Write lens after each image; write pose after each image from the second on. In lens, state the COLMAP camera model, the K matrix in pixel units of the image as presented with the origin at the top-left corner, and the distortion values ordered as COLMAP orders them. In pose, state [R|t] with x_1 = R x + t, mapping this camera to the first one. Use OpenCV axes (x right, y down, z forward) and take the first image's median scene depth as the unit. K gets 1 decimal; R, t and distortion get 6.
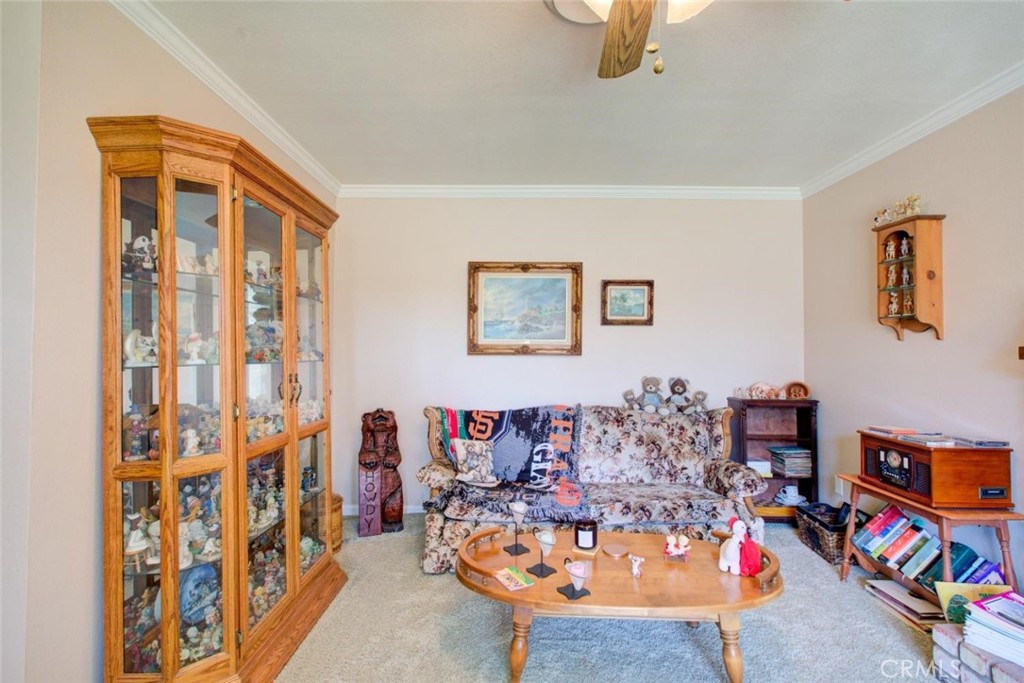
lens RADIAL K [[480.8, 0, 512.0], [0, 480.8, 341.5], [0, 0, 1]] dist [-0.011188, 0.005722]
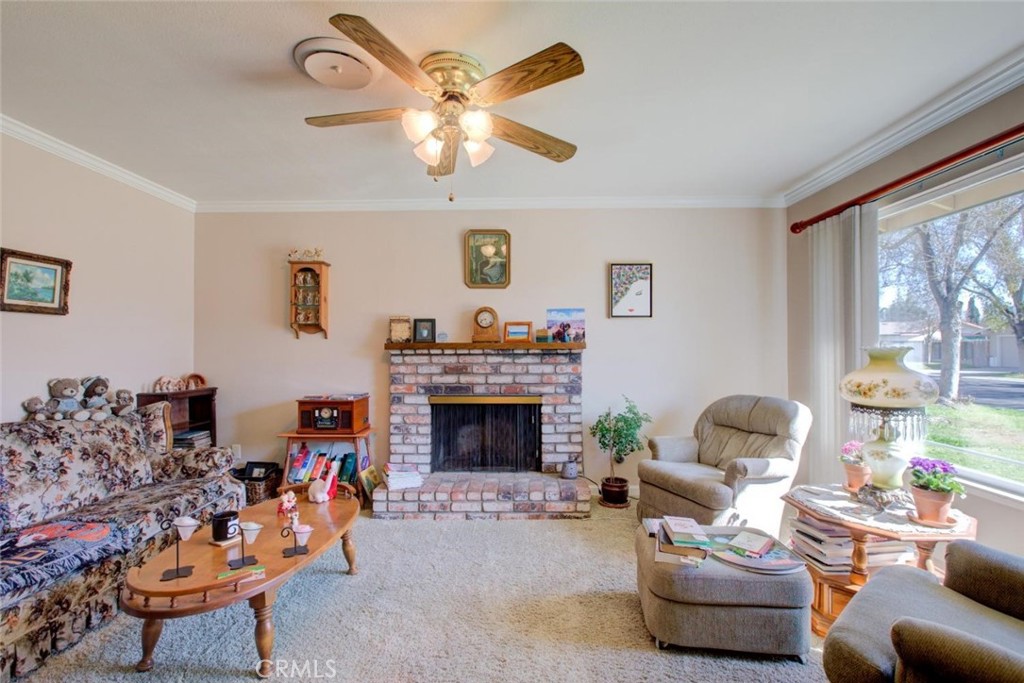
lens RADIAL K [[480.8, 0, 512.0], [0, 480.8, 341.5], [0, 0, 1]] dist [-0.011188, 0.005722]
pose [[0.005048, 0.007074, 0.999962, -0.567513], [-0.015532, 0.999855, -0.006995, 0.005190], [-0.999867, -0.015496, 0.005157, 0.258547]]
